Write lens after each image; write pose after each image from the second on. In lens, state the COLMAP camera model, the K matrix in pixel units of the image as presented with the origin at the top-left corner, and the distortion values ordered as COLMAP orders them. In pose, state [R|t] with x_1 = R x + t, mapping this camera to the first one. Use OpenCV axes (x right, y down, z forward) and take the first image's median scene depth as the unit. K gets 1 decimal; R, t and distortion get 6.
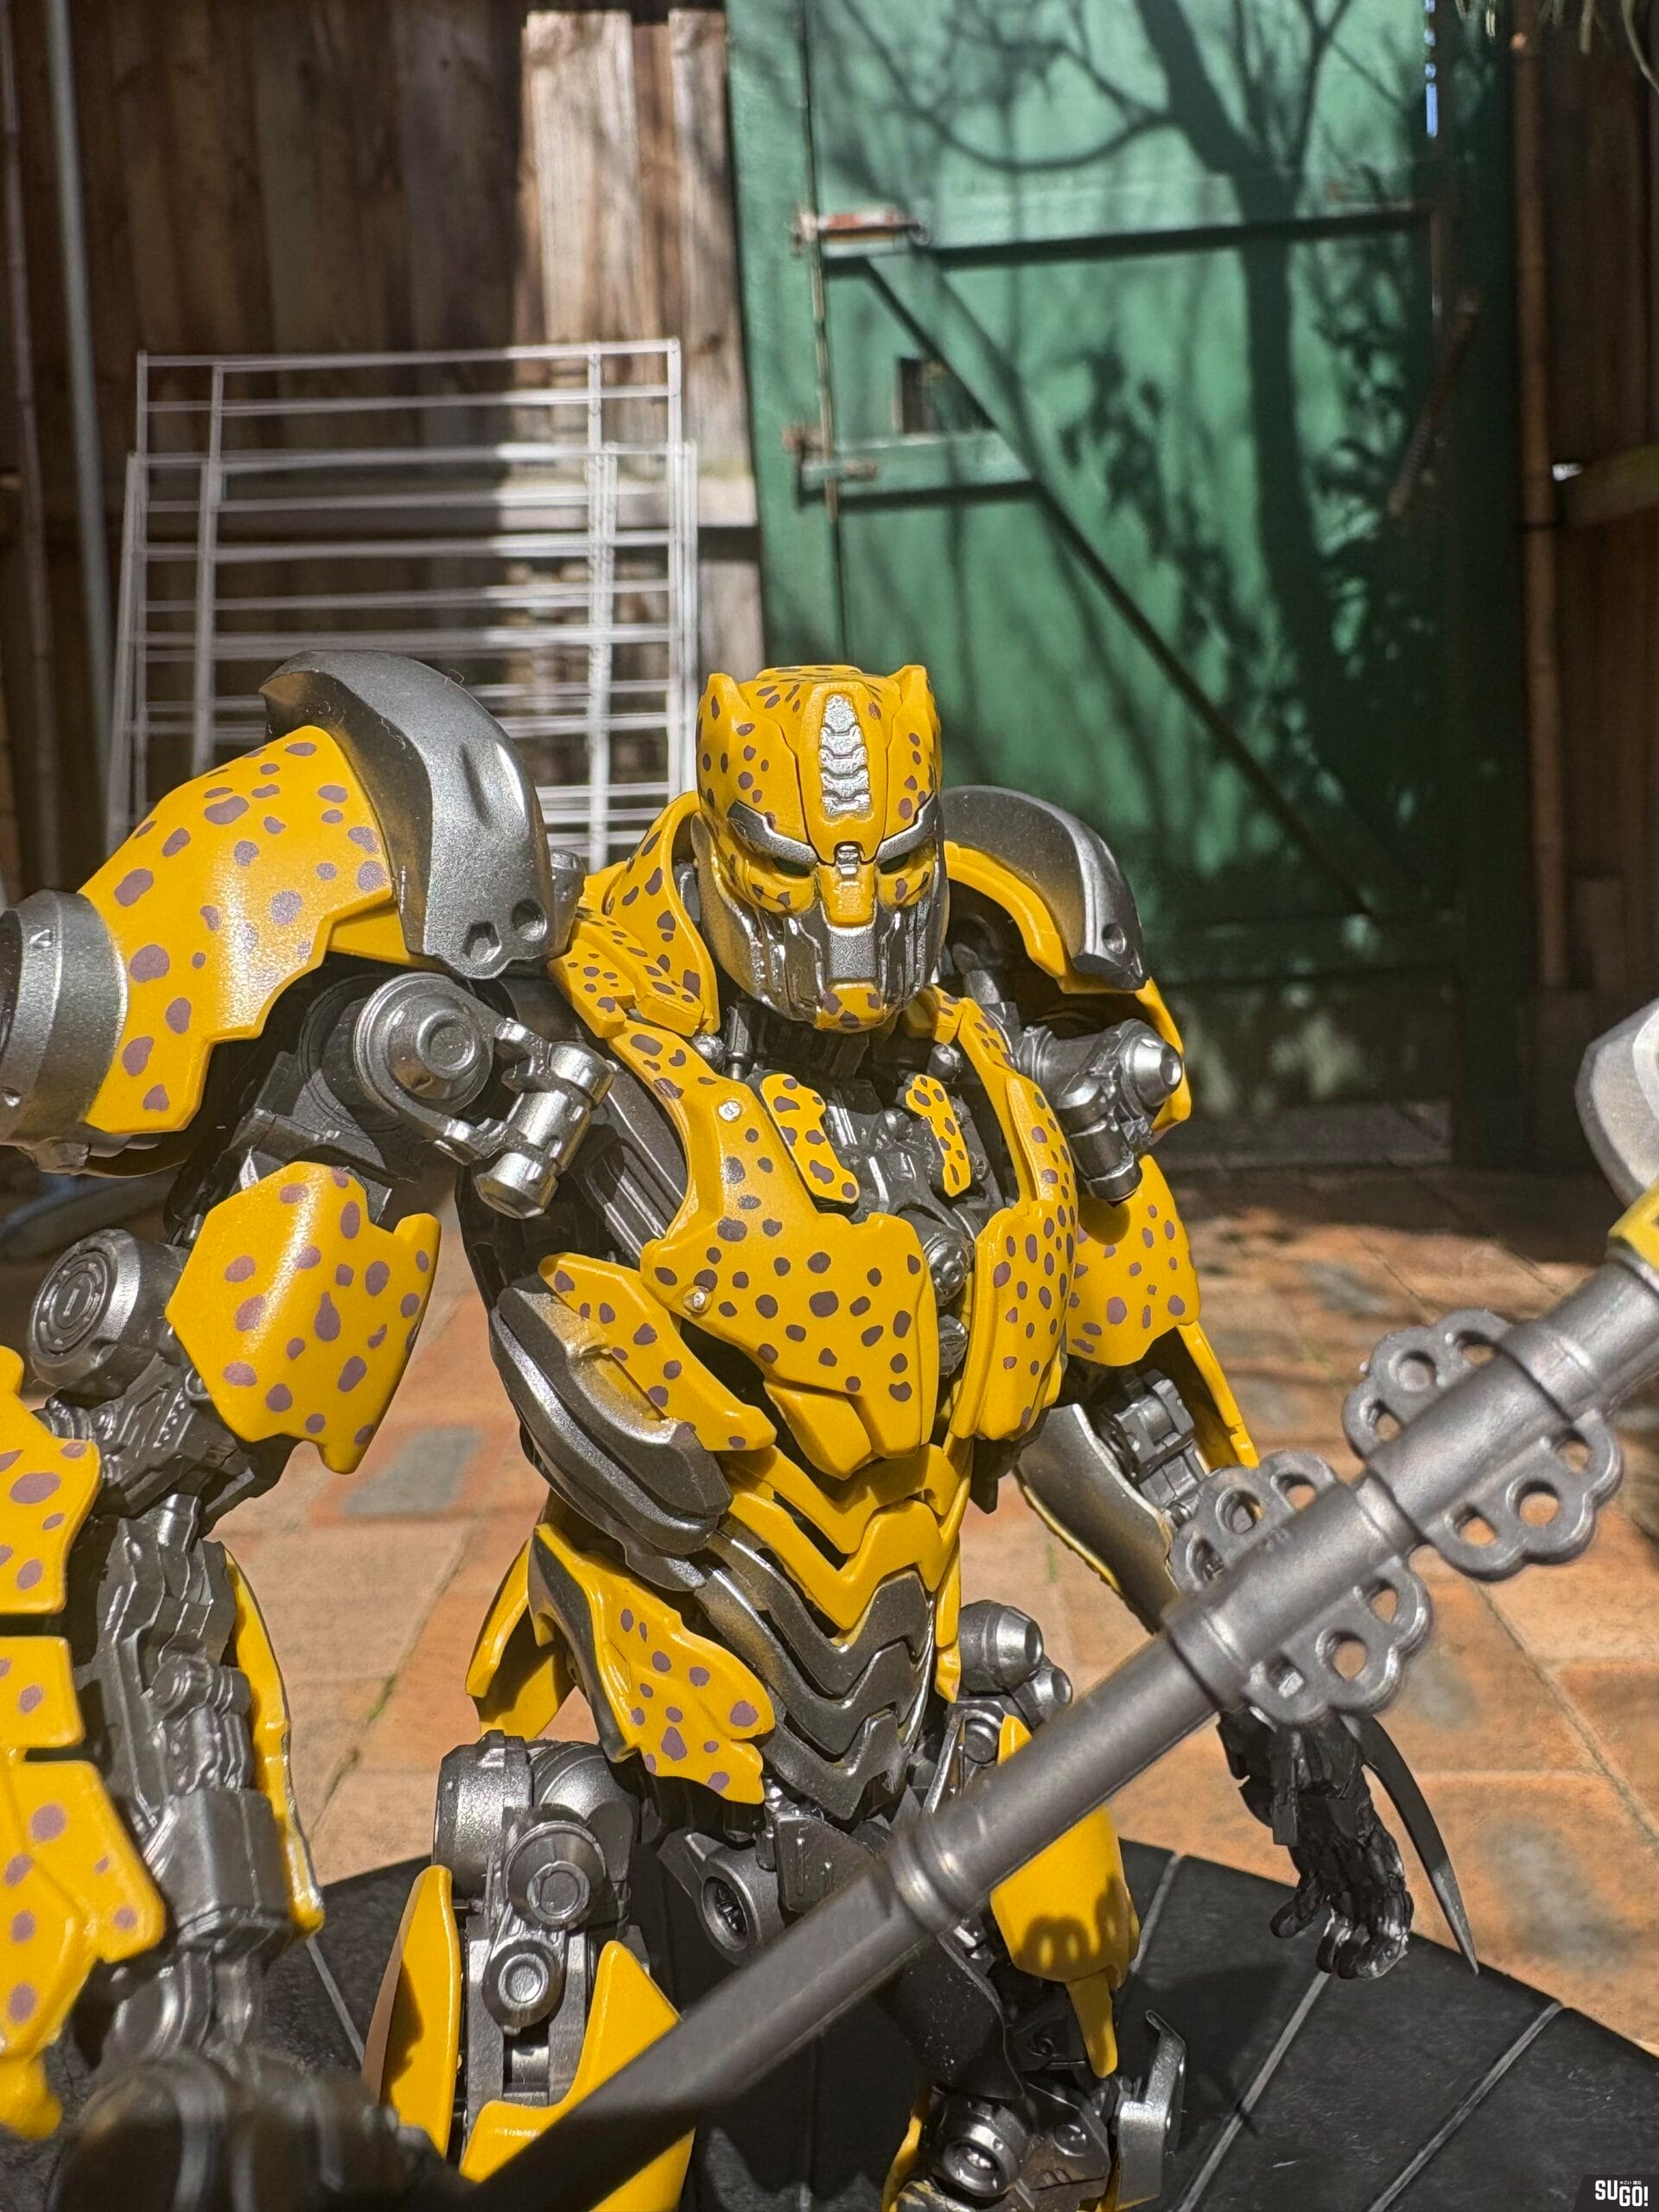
lens RADIAL K [[1715.2, 0, 826.2], [0, 1715.2, 932.3], [0, 0, 1]] dist [0.021804, -0.042072]
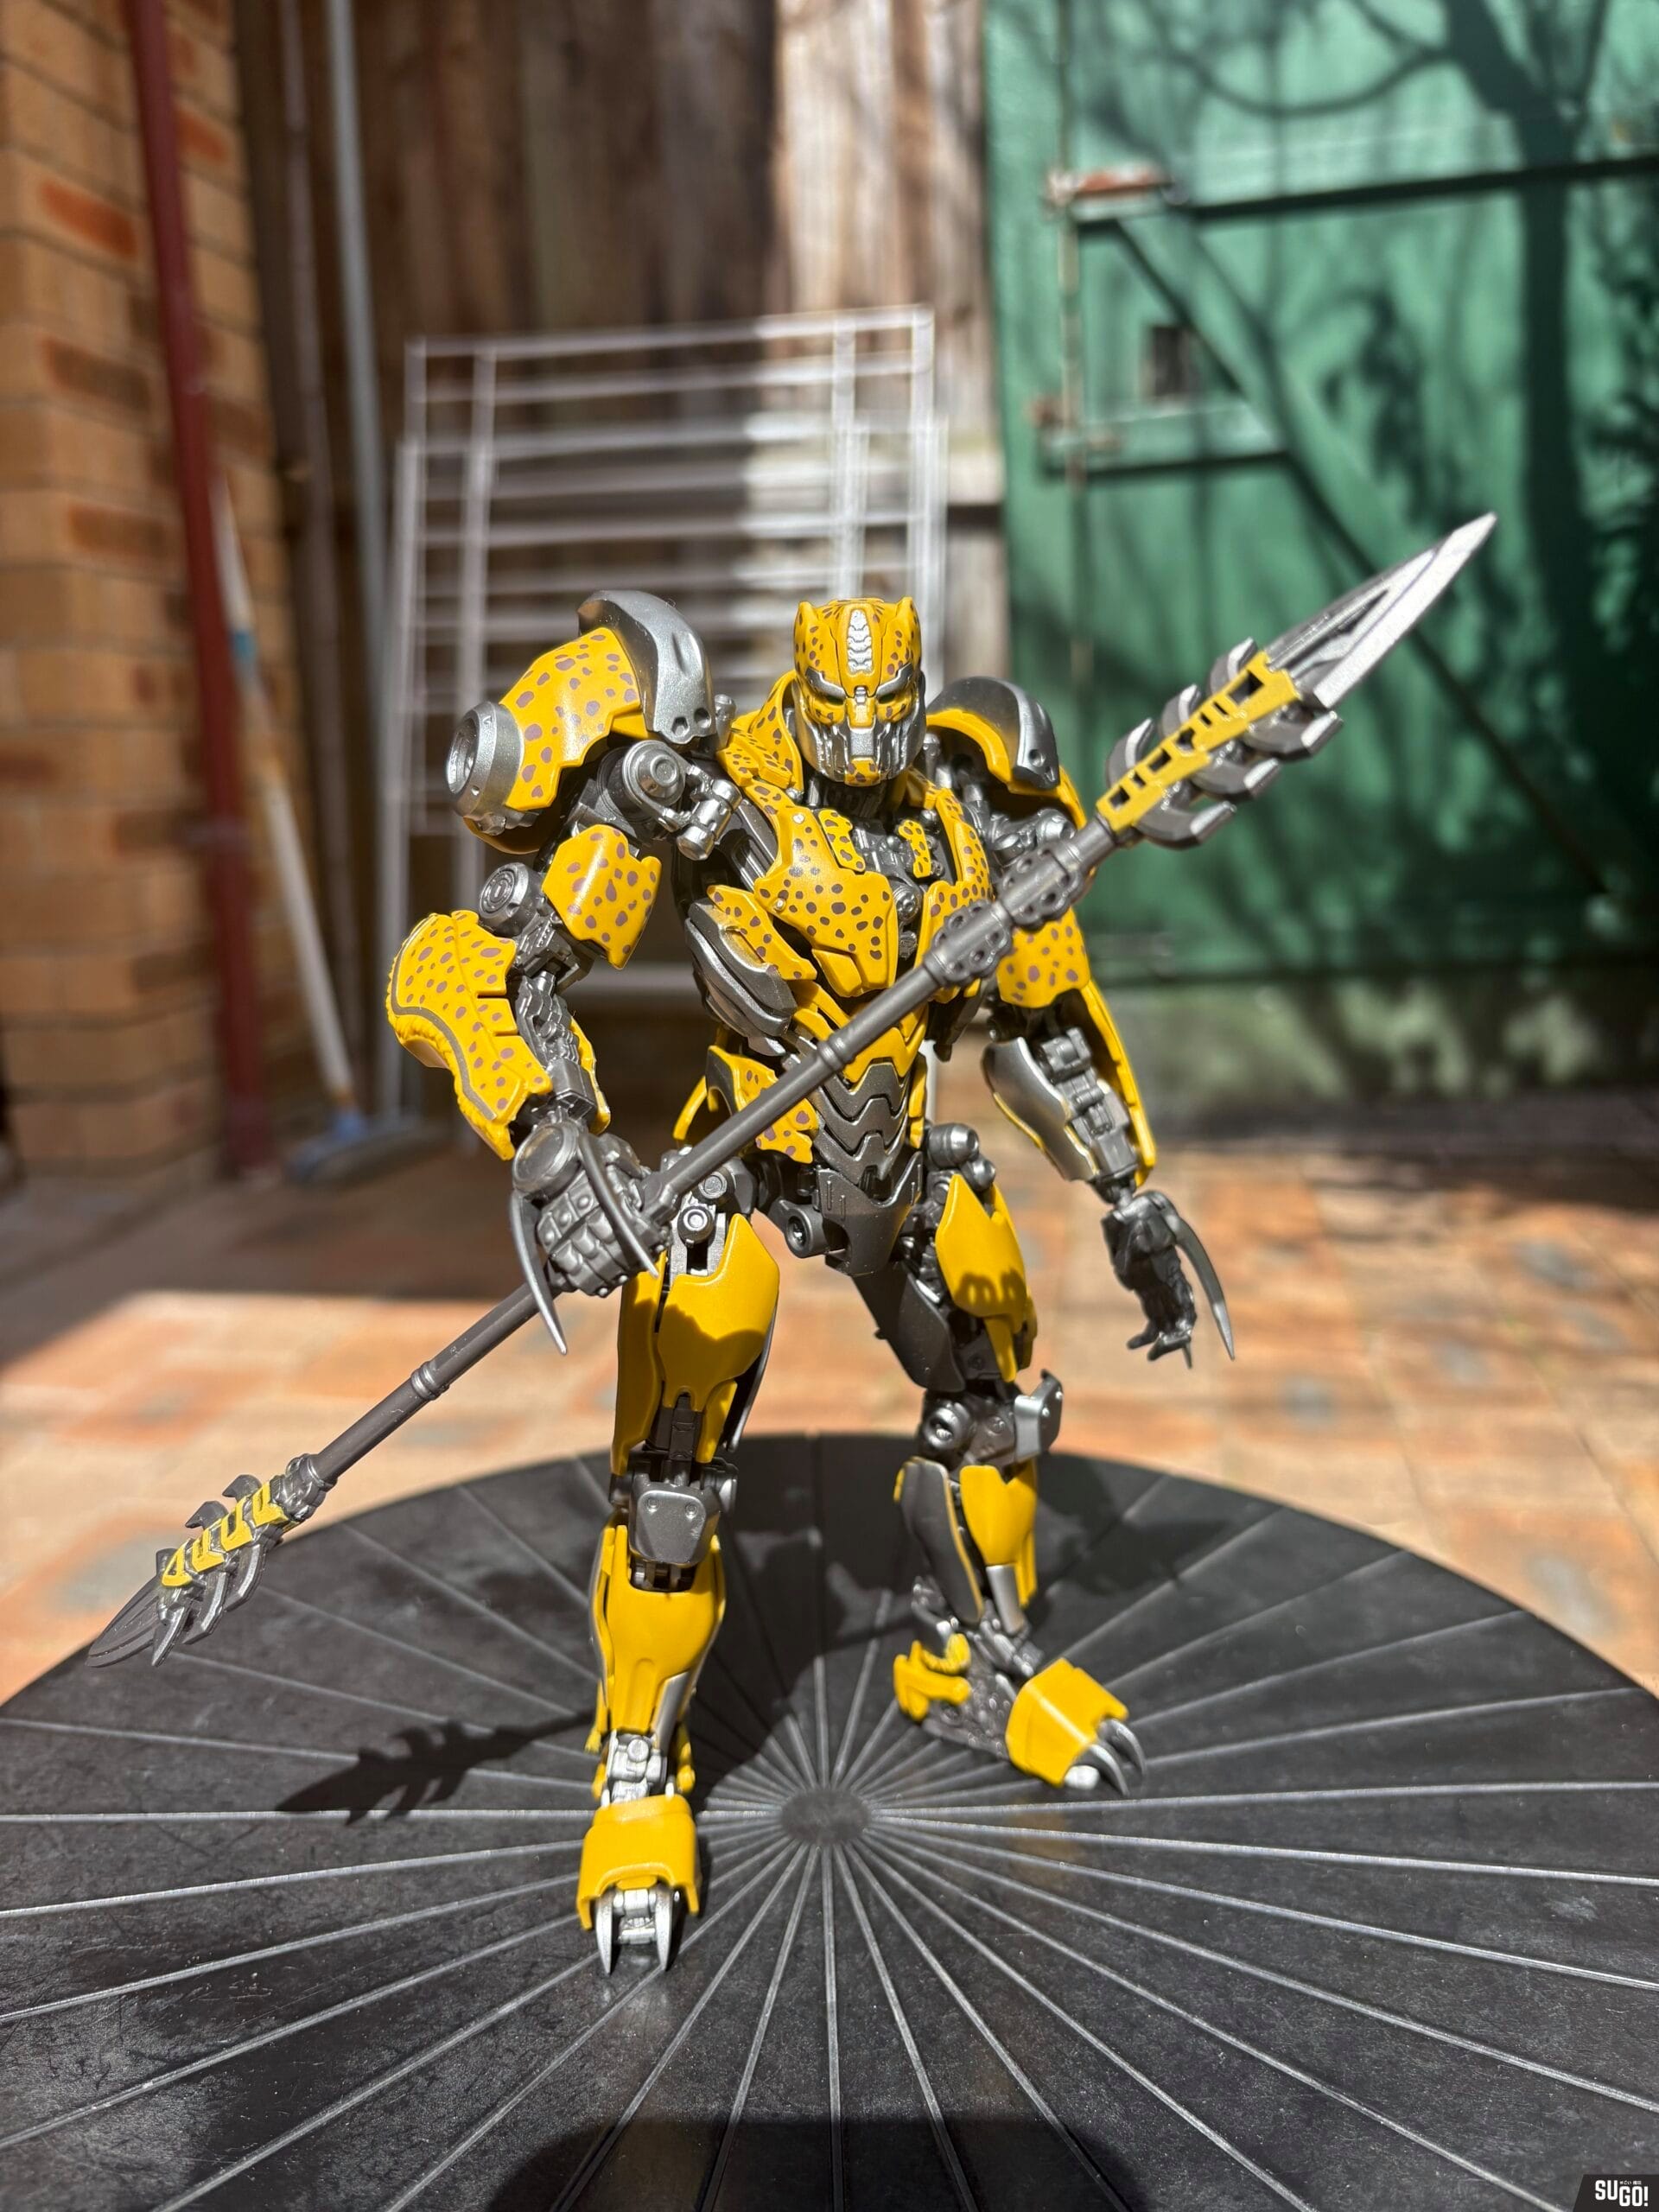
lens RADIAL K [[1715.2, 0, 814.2], [0, 1715.2, 1125.0], [0, 0, 1]] dist [0.021804, -0.042072]
pose [[0.988434, 0.035452, -0.147452, 0.223941], [-0.018062, 0.992892, 0.117644, 0.181972], [0.150575, -0.113620, 0.982048, -0.852366]]
